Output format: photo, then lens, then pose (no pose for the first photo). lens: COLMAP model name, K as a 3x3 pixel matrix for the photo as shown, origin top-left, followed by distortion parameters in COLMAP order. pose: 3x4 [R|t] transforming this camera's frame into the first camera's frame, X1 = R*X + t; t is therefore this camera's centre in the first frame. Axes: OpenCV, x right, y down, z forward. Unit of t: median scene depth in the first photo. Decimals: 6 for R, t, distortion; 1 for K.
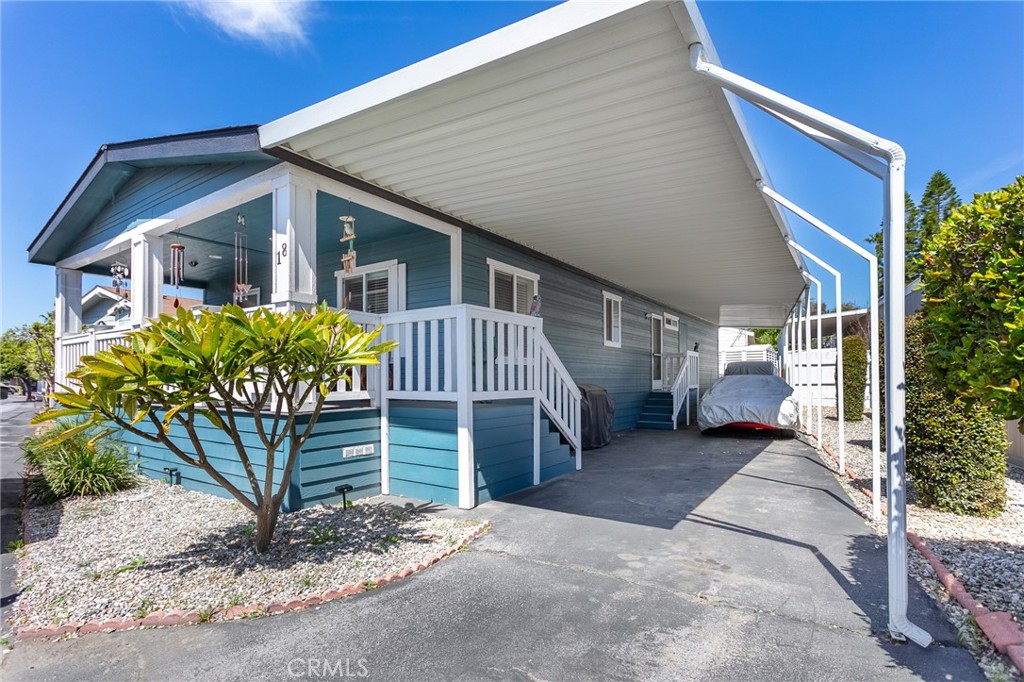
lens RADIAL K [[491.9, 0, 518.0], [0, 491.9, 372.6], [0, 0, 1]] dist [-0.003446, 0.000684]
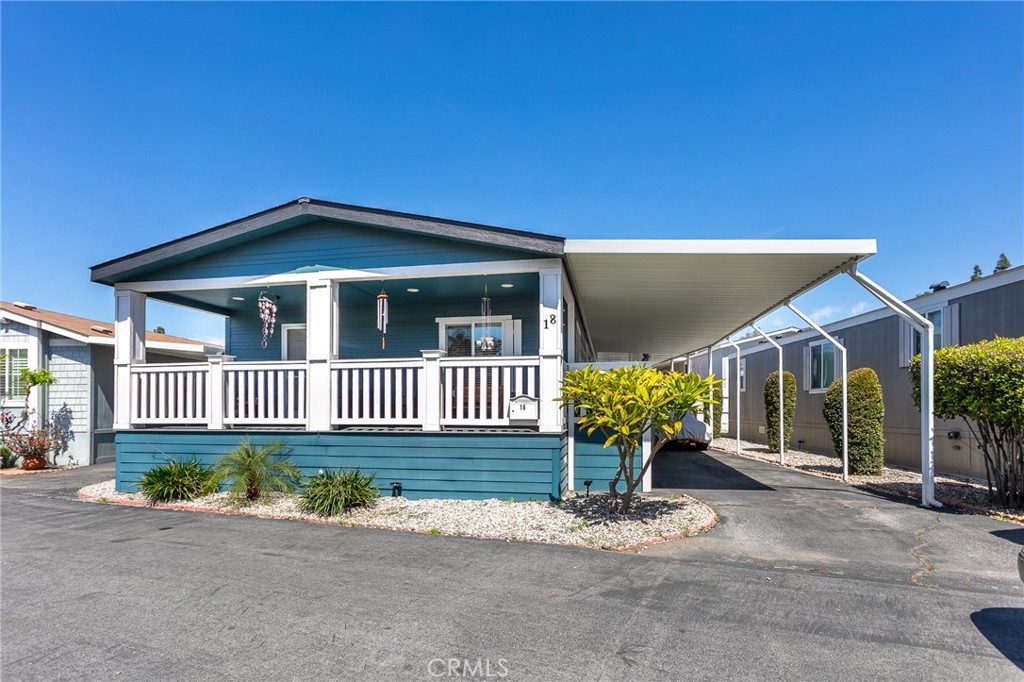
lens RADIAL K [[491.9, 0, 509.7], [0, 491.9, 403.0], [0, 0, 1]] dist [-0.003446, 0.000684]
pose [[0.923855, 0.004827, 0.382711, -1.122949], [-0.006806, 0.999970, 0.003817, -0.009470], [-0.382681, -0.006131, 0.923860, -0.280654]]
